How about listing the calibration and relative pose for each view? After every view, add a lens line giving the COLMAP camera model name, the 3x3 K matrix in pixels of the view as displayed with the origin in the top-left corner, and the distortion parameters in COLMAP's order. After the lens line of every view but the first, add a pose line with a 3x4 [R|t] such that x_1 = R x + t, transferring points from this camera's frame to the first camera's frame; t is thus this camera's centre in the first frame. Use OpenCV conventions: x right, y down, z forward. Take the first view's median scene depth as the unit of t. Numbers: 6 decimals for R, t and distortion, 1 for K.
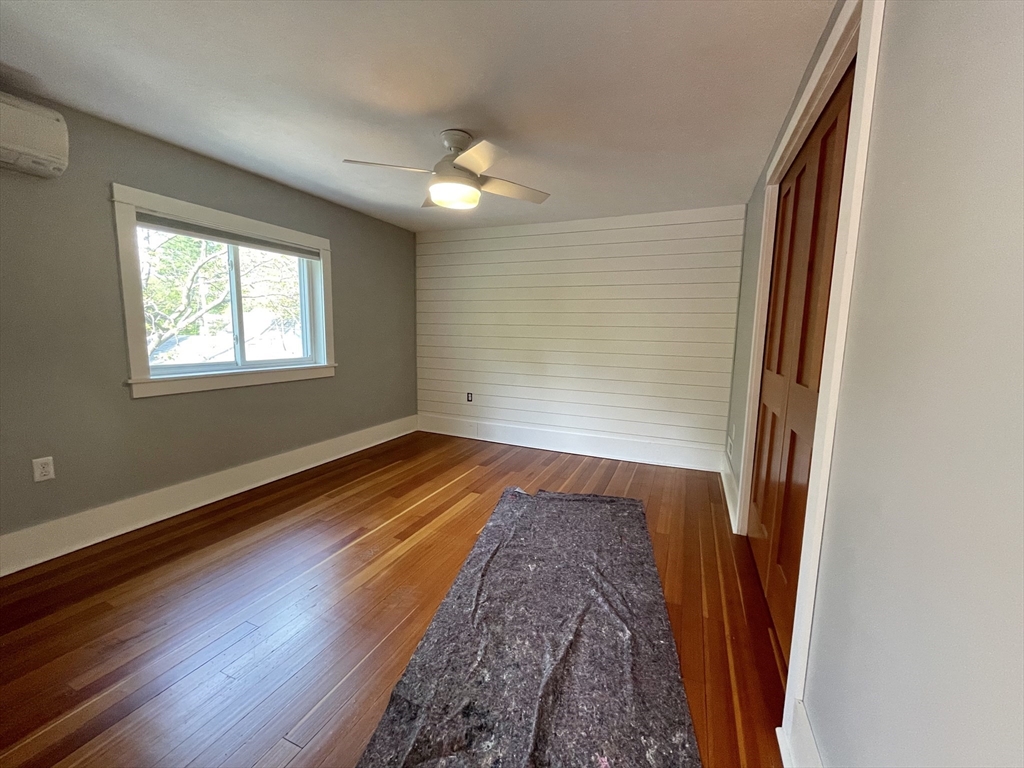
lens RADIAL K [[411.3, 0, 513.3], [0, 411.3, 383.8], [0, 0, 1]] dist [-0.007781, 0.001067]
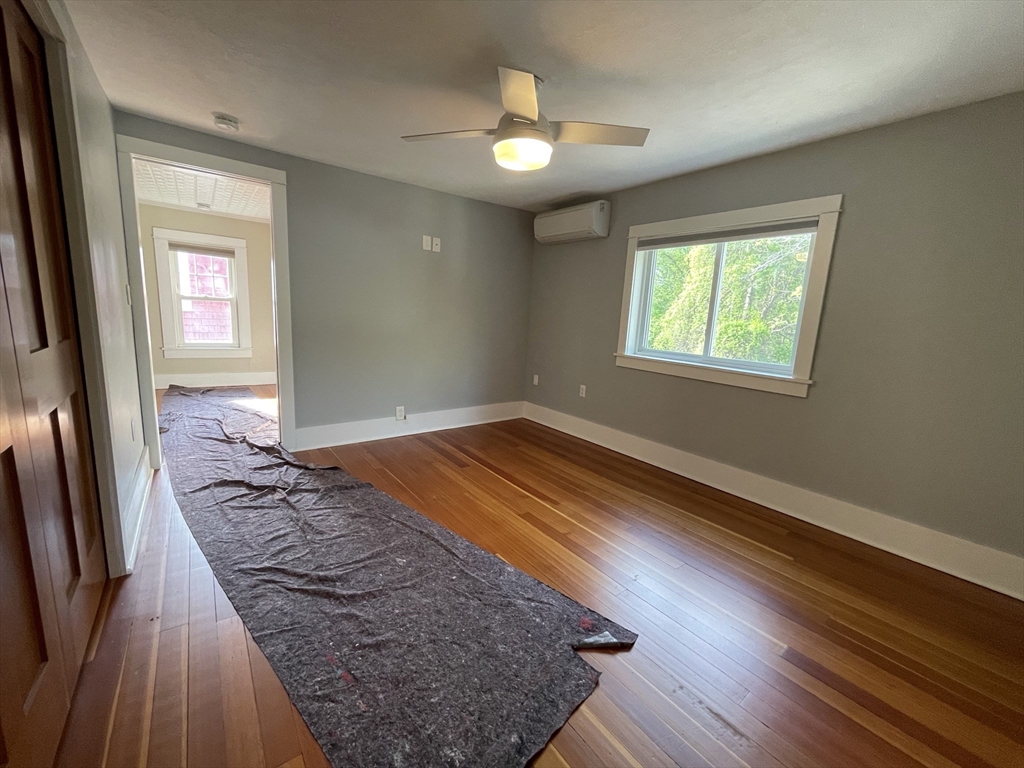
lens RADIAL K [[411.3, 0, 511.7], [0, 411.3, 383.4], [0, 0, 1]] dist [-0.007781, 0.001067]
pose [[-0.496158, 0.107820, -0.861511, 0.516681], [-0.163961, 0.962770, 0.214920, -0.141945], [0.852610, 0.247889, -0.460008, 1.165461]]
